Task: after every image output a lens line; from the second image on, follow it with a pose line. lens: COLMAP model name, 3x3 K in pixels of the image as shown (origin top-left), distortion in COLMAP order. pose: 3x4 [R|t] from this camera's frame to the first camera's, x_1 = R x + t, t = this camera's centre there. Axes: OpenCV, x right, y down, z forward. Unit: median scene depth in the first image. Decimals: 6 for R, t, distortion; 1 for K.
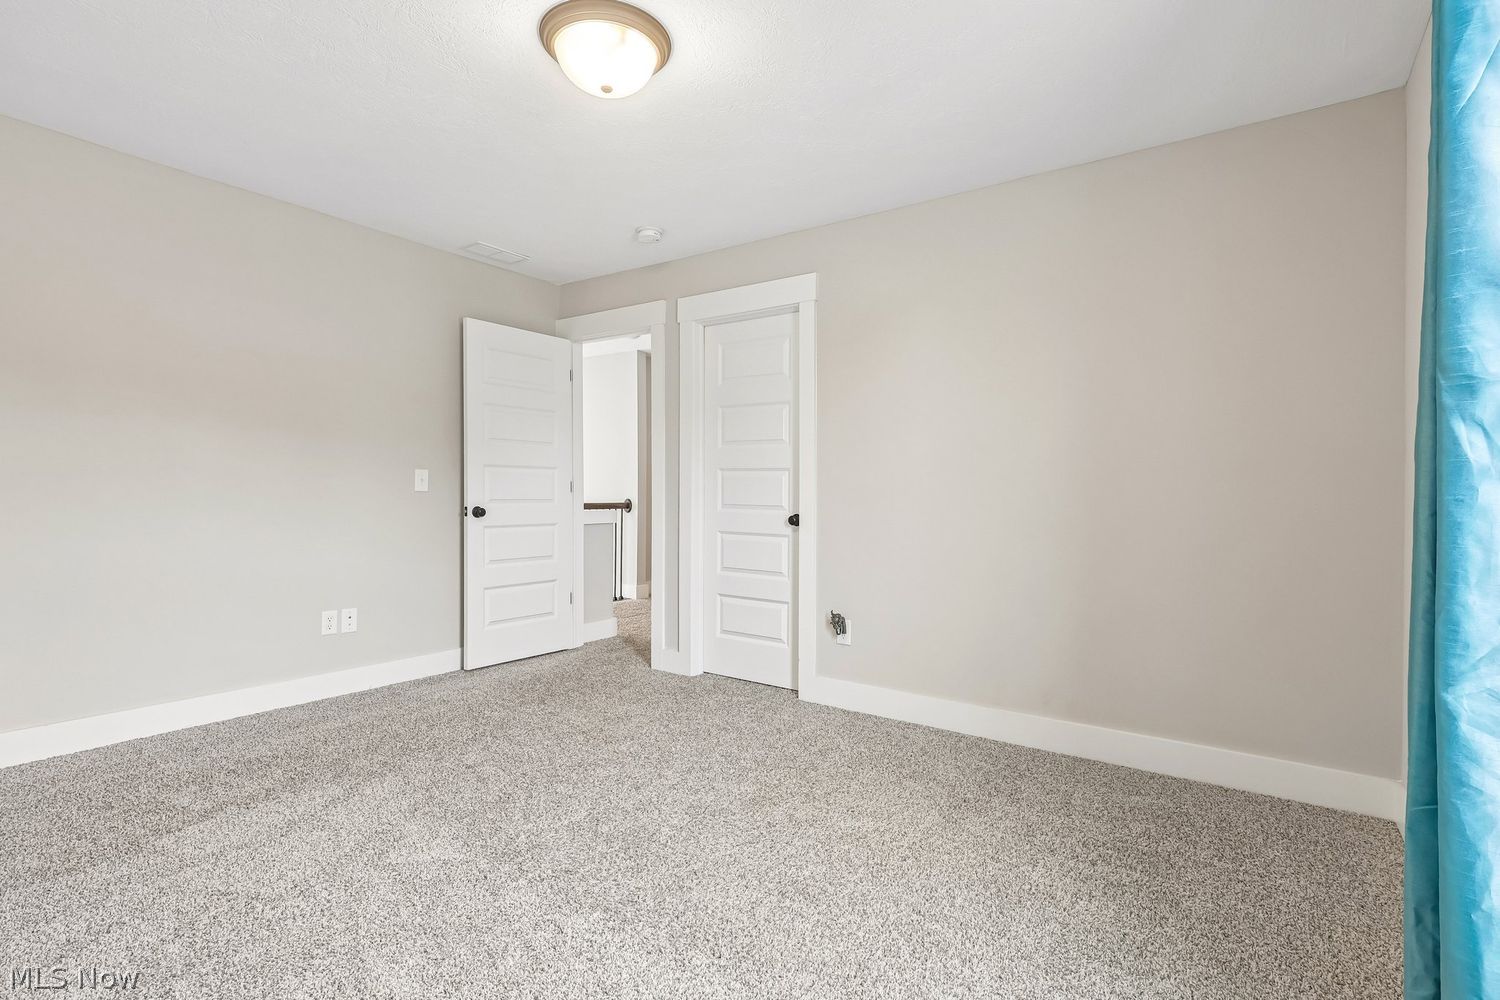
lens RADIAL K [[722.4, 0, 757.1], [0, 722.4, 478.8], [0, 0, 1]] dist [0.002671, 0.000009]
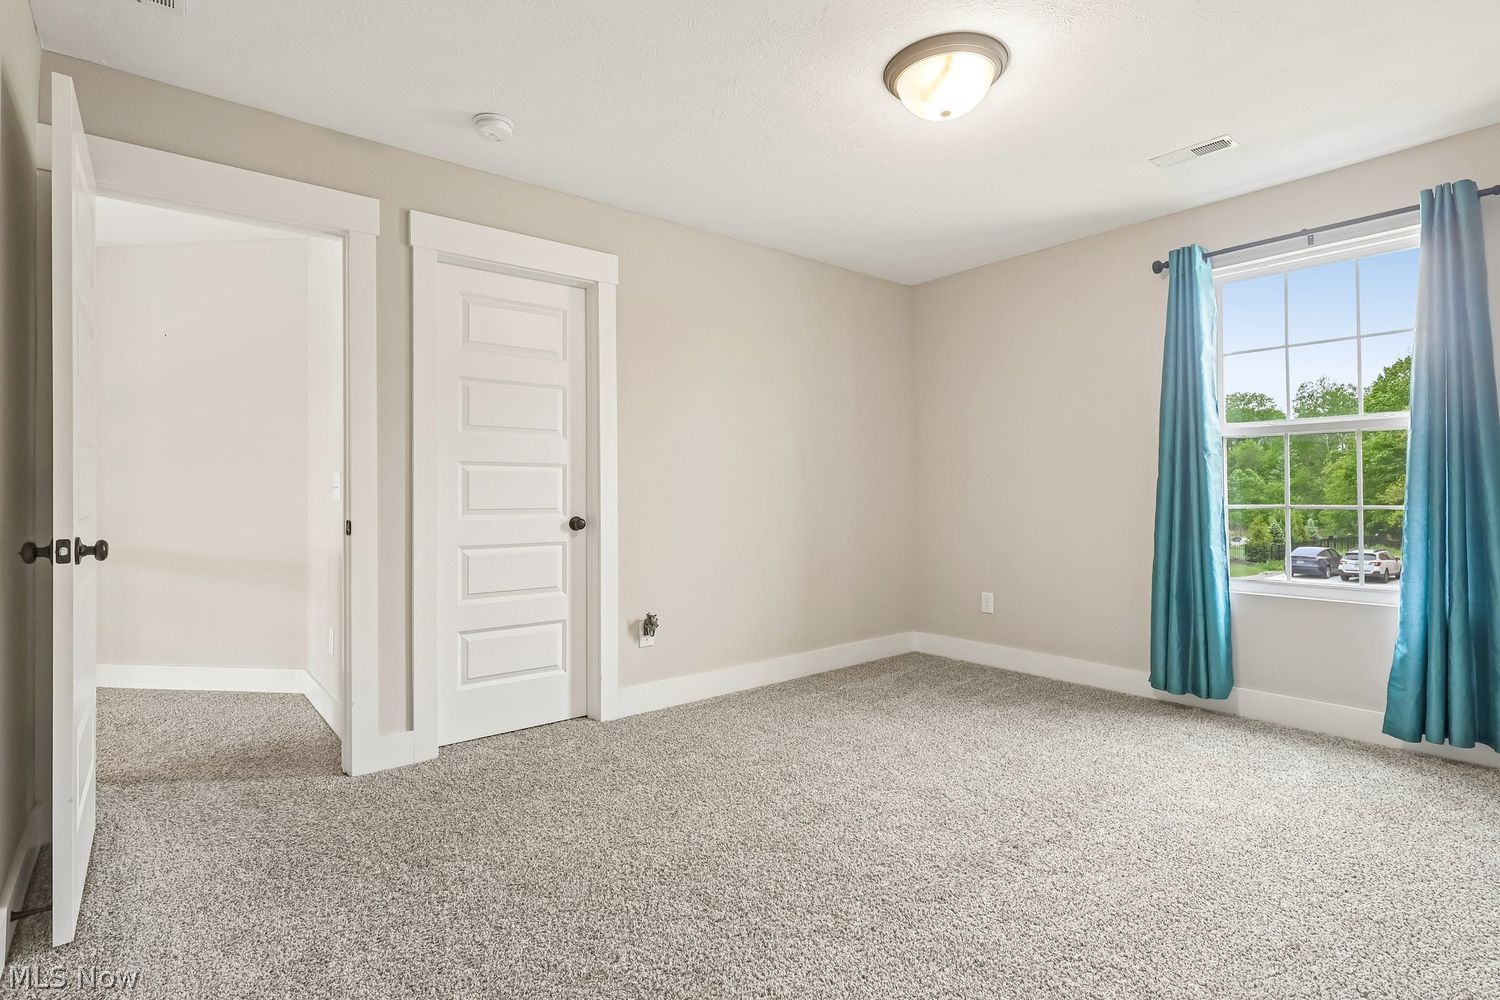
lens RADIAL K [[722.4, 0, 757.1], [0, 722.4, 478.8], [0, 0, 1]] dist [0.002671, 0.000009]
pose [[0.286811, 0.008947, 0.957945, -0.723506], [-0.000140, 0.999957, -0.009297, 0.010581], [-0.957987, 0.002532, 0.286800, 0.536063]]
